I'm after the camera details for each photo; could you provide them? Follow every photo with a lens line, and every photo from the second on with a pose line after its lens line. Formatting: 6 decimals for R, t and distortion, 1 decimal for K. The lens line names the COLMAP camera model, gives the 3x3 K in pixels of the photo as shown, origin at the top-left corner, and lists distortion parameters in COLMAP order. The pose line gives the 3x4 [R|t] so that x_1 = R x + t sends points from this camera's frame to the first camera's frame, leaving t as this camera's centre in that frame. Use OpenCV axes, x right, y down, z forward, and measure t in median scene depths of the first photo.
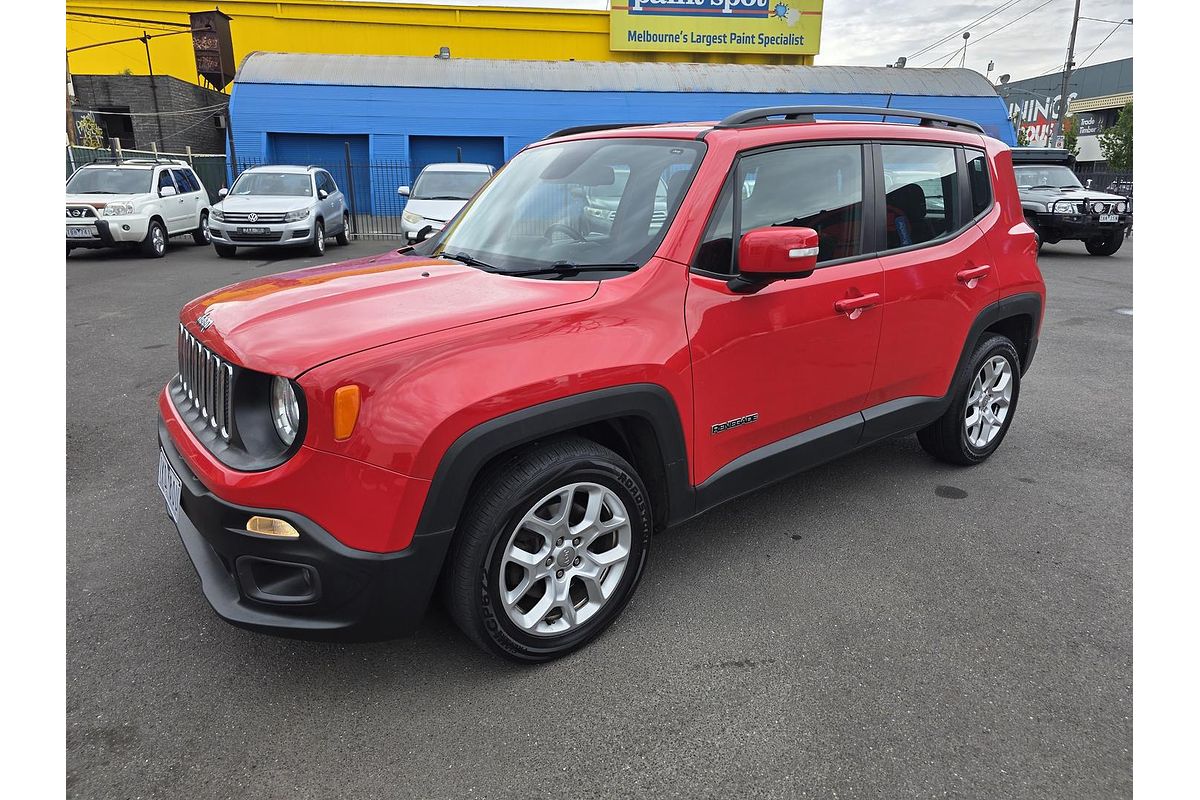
lens RADIAL K [[727.1, 0, 606.8], [0, 727.1, 401.1], [0, 0, 1]] dist [0.058464, -0.050342]
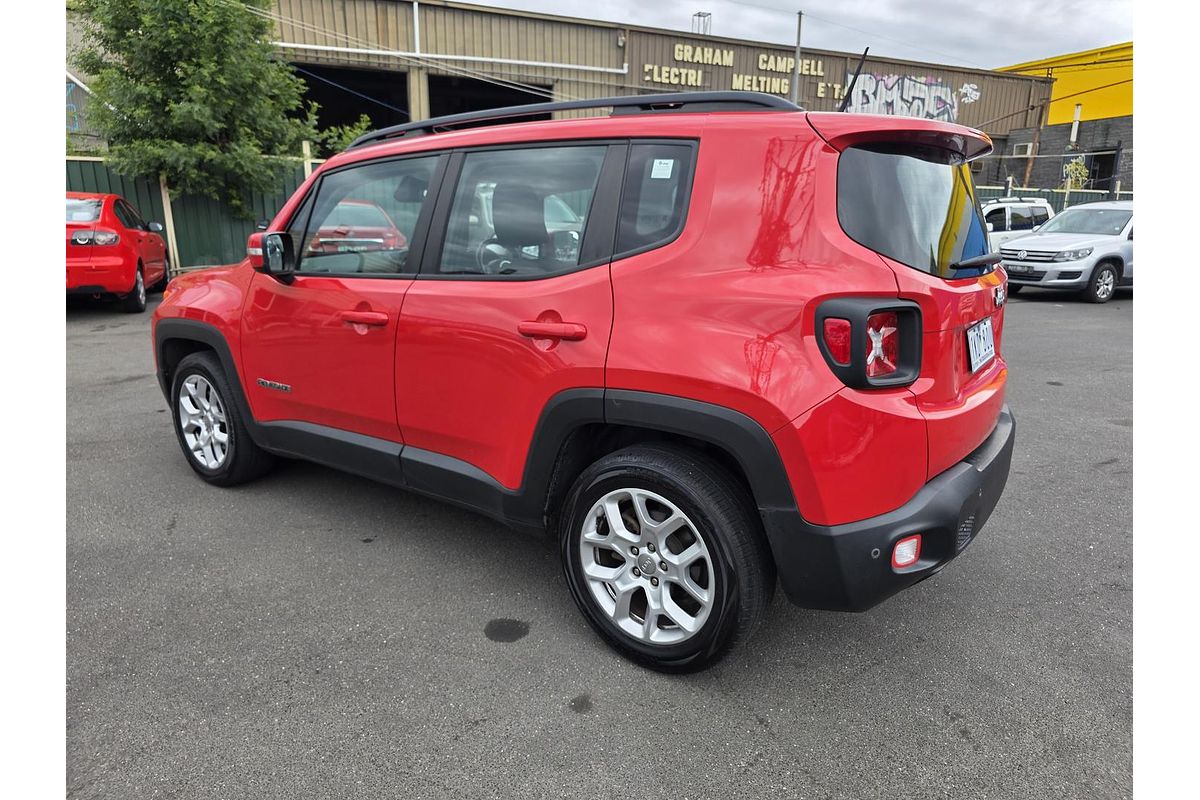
lens RADIAL K [[727.1, 0, 606.8], [0, 727.1, 401.1], [0, 0, 1]] dist [0.058464, -0.050342]
pose [[0.273055, 0.237392, -0.932248, 1.126756], [-0.288011, 0.944797, 0.156229, -0.227448], [0.917873, 0.225839, 0.326354, 0.830605]]
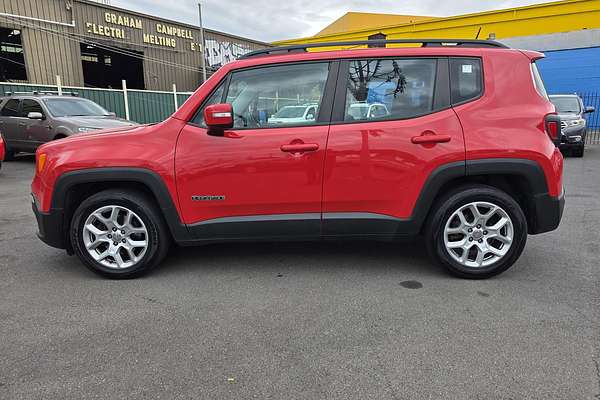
lens RADIAL K [[409.9, 0, 304.5], [0, 409.9, 200.5], [0, 0, 1]] dist [0.059255, -0.053184]
pose [[0.759505, 0.117125, -0.639871, 0.839753], [-0.171245, 0.984961, -0.022971, 0.012423], [0.627557, 0.127021, 0.768139, 0.204778]]
